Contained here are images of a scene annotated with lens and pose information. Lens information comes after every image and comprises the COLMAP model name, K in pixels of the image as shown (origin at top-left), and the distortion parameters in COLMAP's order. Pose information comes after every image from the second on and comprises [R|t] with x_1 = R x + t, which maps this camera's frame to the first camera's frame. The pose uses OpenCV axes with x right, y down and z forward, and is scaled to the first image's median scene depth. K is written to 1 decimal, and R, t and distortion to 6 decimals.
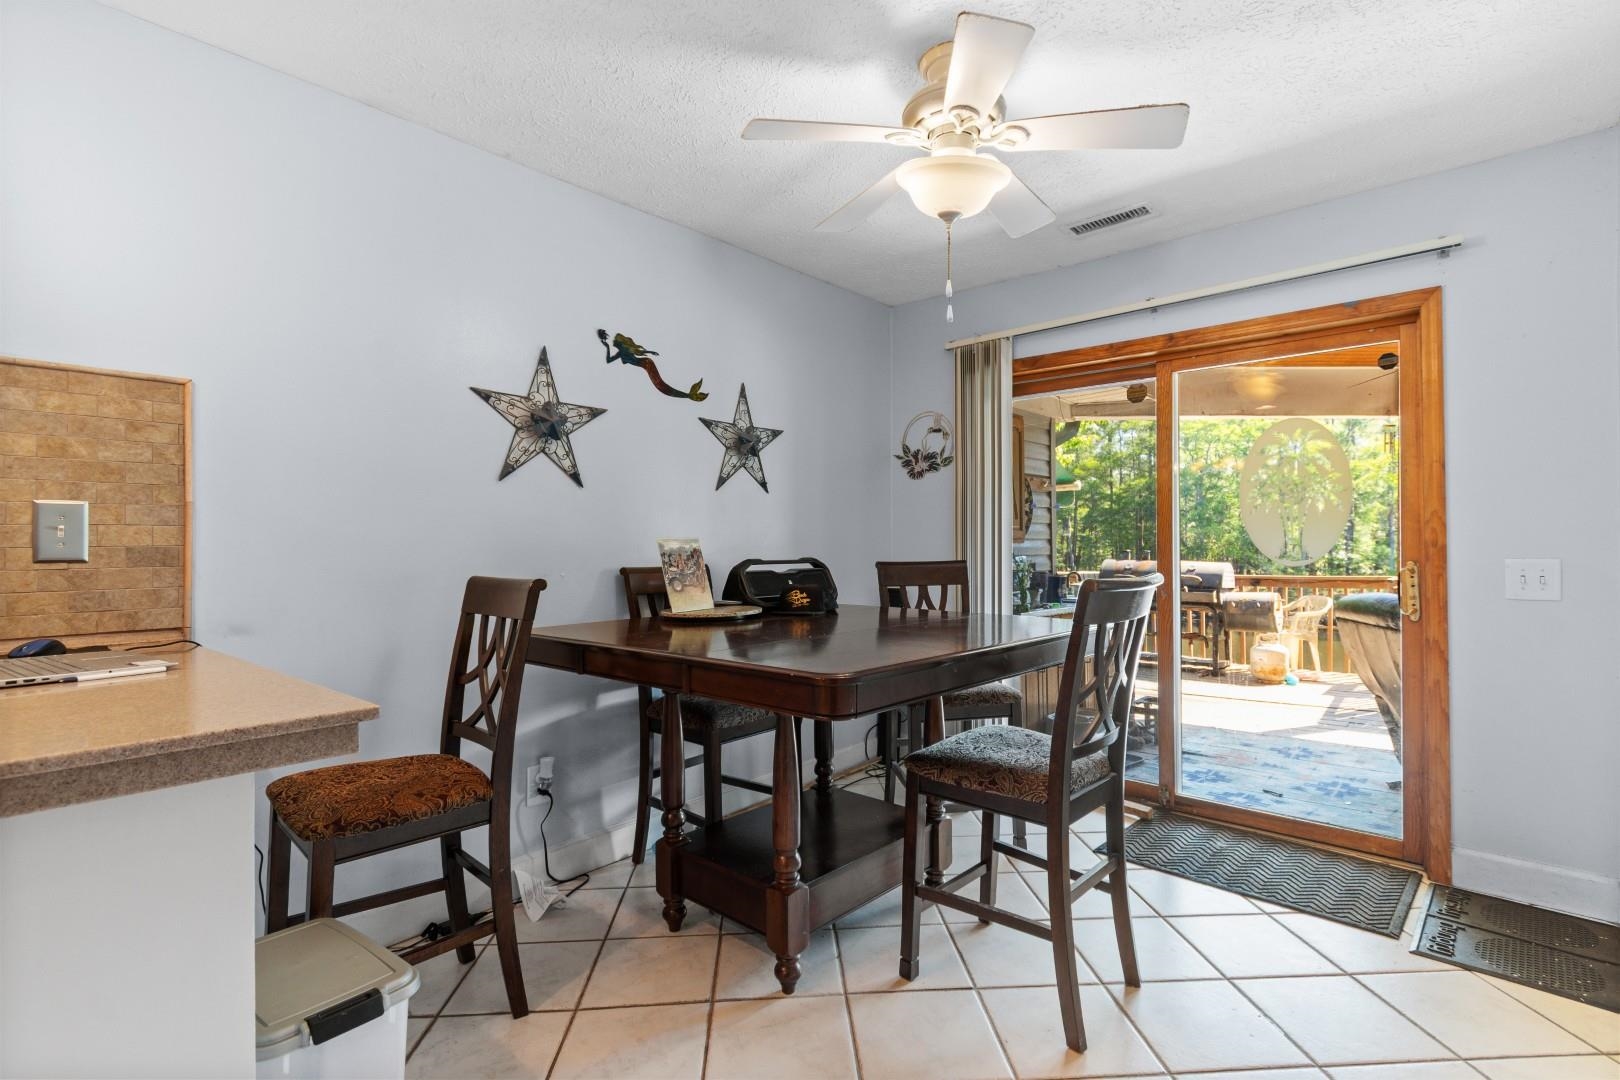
lens RADIAL K [[749.5, 0, 810.0], [0, 749.5, 540.0], [0, 0, 1]] dist [-0.009196, -0.000200]
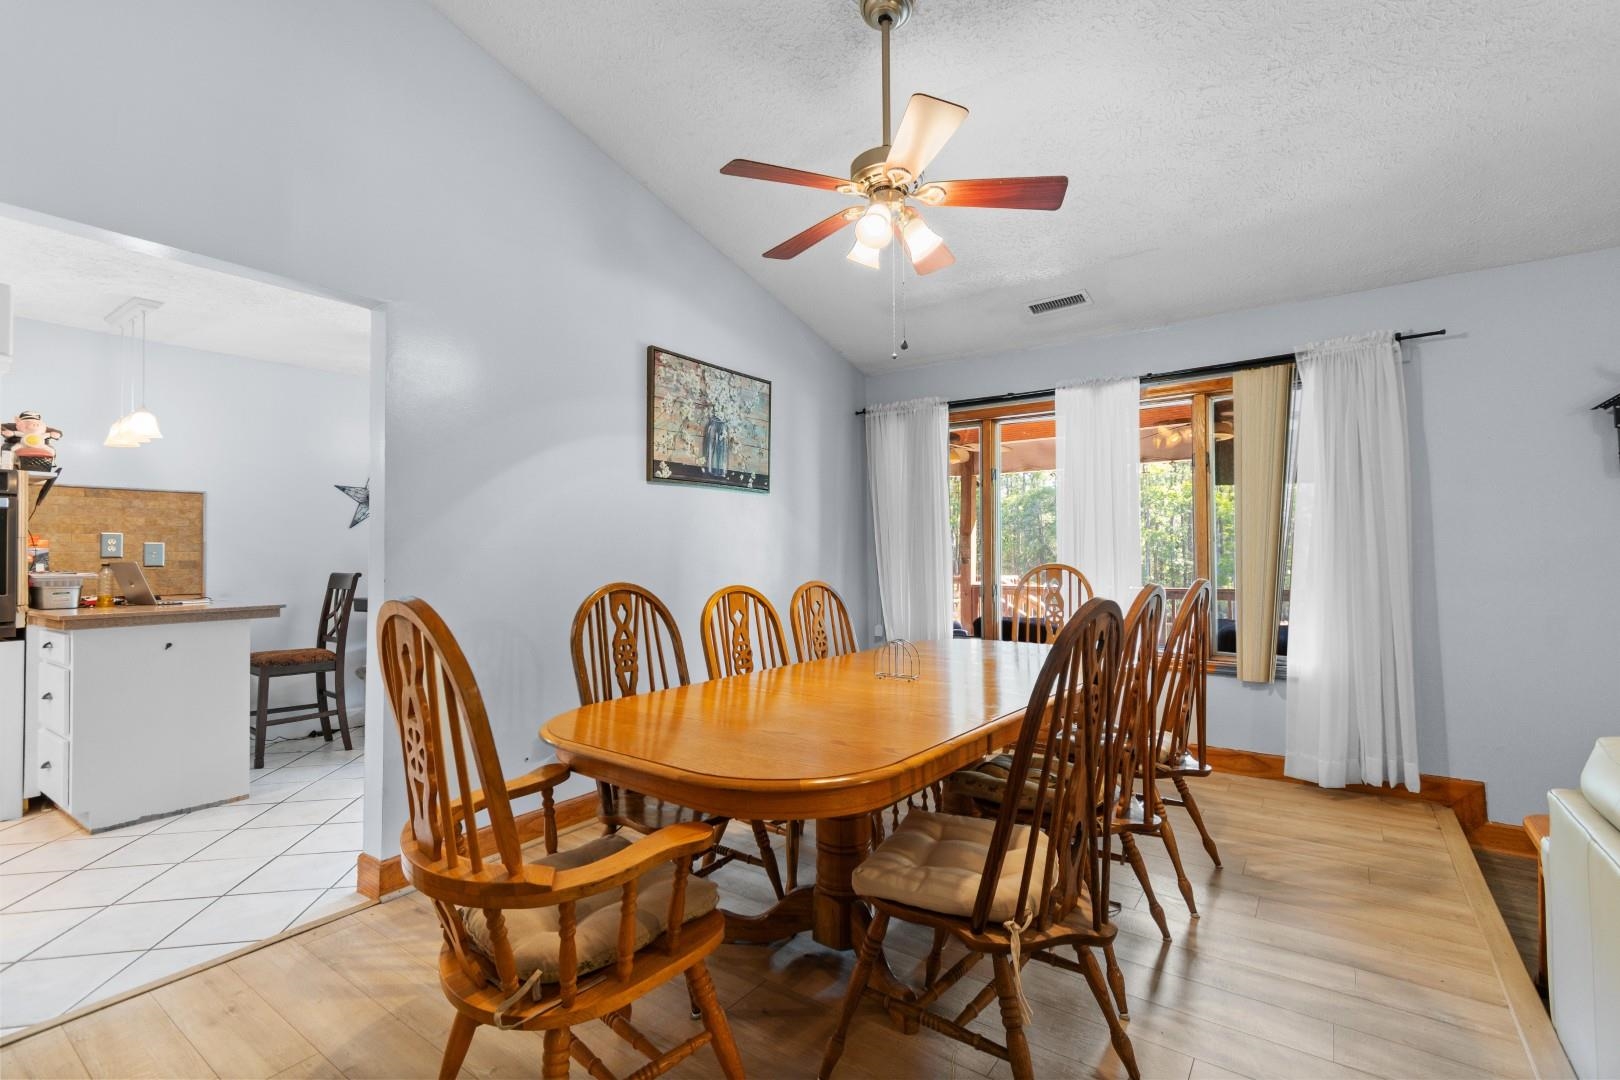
lens RADIAL K [[721.6, 0, 810.0], [0, 721.6, 540.0], [0, 0, 1]] dist [0.000786, 0.000014]
pose [[0.994921, -0.002558, 0.100626, 0.897107], [0.003976, 0.999896, -0.013893, -0.016948], [-0.100580, 0.014223, 0.994827, -1.546548]]
